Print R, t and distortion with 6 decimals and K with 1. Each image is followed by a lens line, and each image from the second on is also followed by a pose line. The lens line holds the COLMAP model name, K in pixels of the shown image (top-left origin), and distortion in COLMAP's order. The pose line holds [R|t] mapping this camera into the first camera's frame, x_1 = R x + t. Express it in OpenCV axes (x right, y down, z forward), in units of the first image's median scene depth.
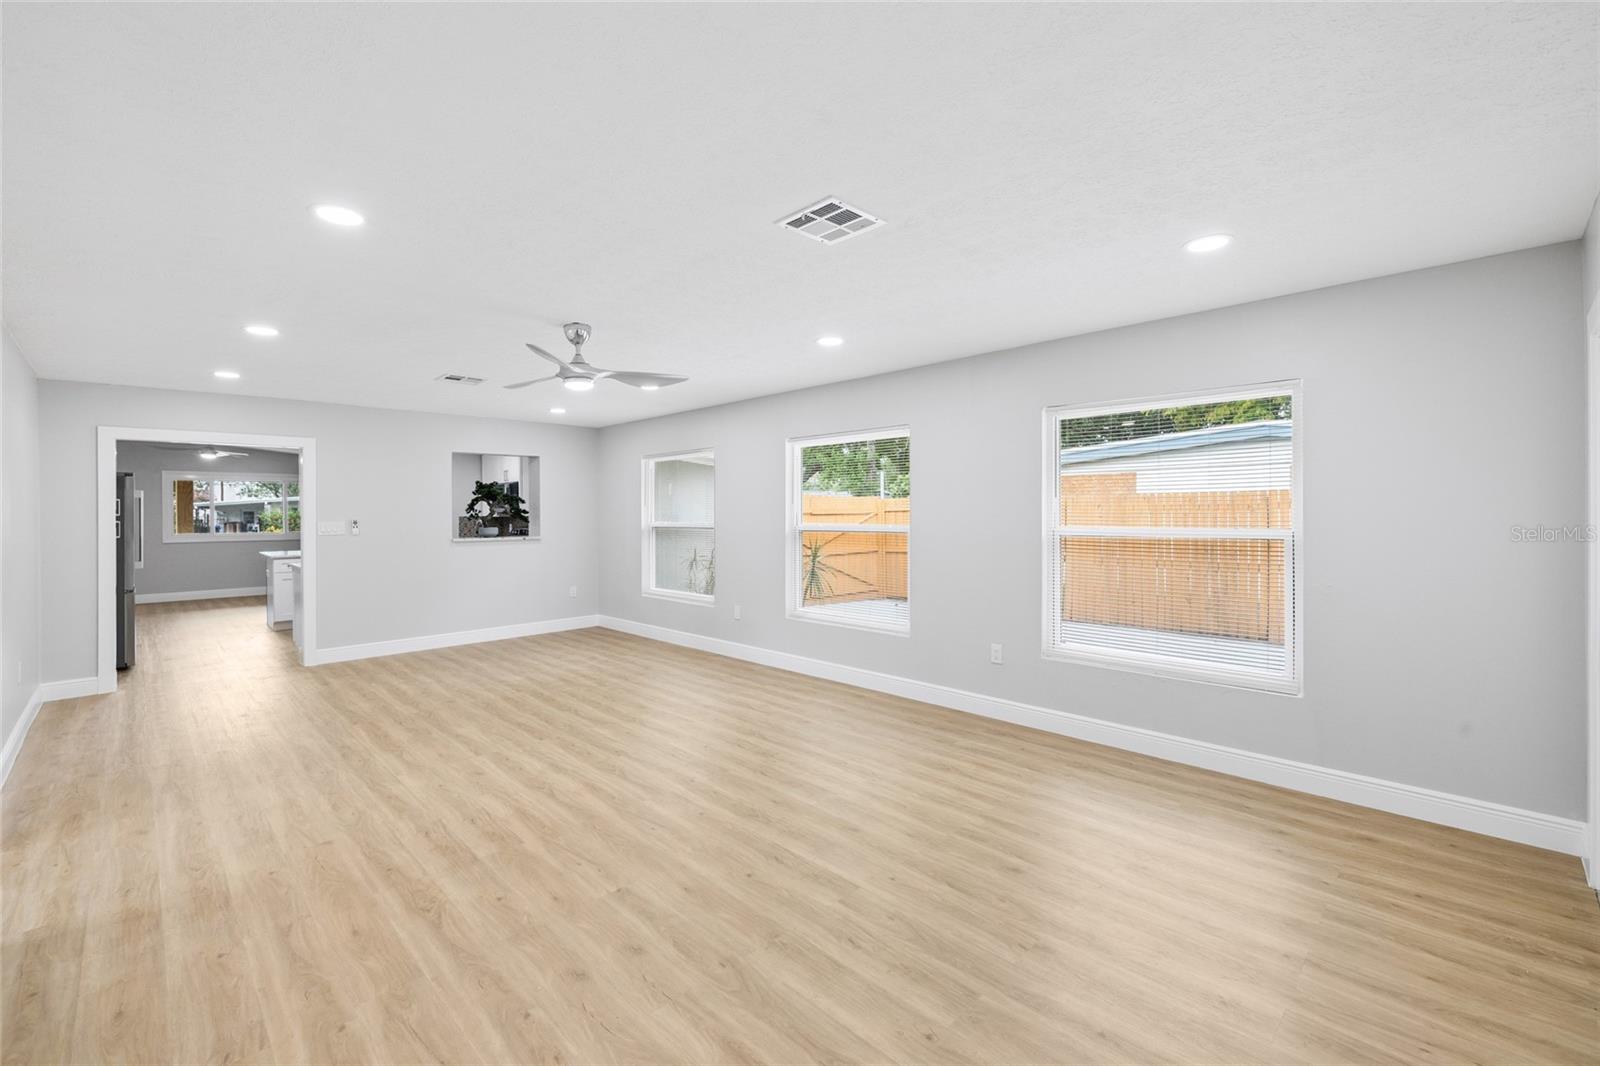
lens RADIAL K [[678.3, 0, 799.4], [0, 678.3, 521.9], [0, 0, 1]] dist [-0.000006, -0.000082]
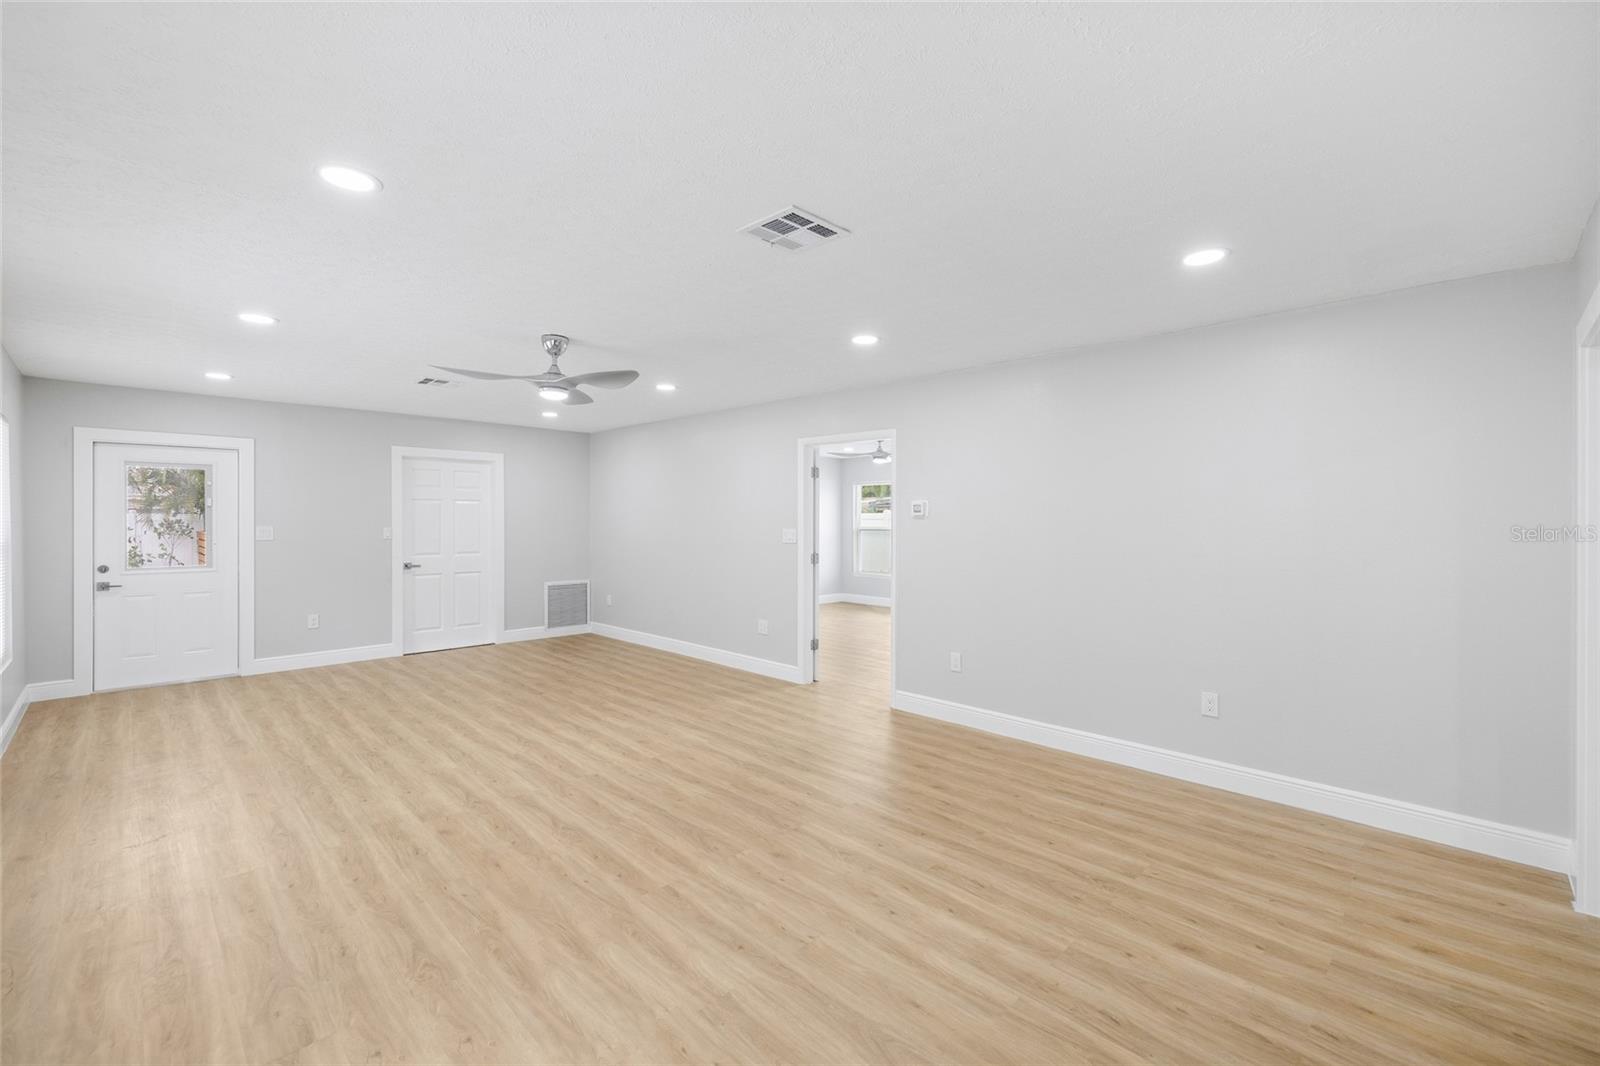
lens RADIAL K [[678.3, 0, 799.4], [0, 678.3, 521.9], [0, 0, 1]] dist [-0.000006, -0.000082]
pose [[-0.999980, 0.000791, -0.006250, -0.693892], [0.000724, 0.999943, 0.010685, -0.020201], [0.006258, 0.010681, -0.999923, 2.040982]]
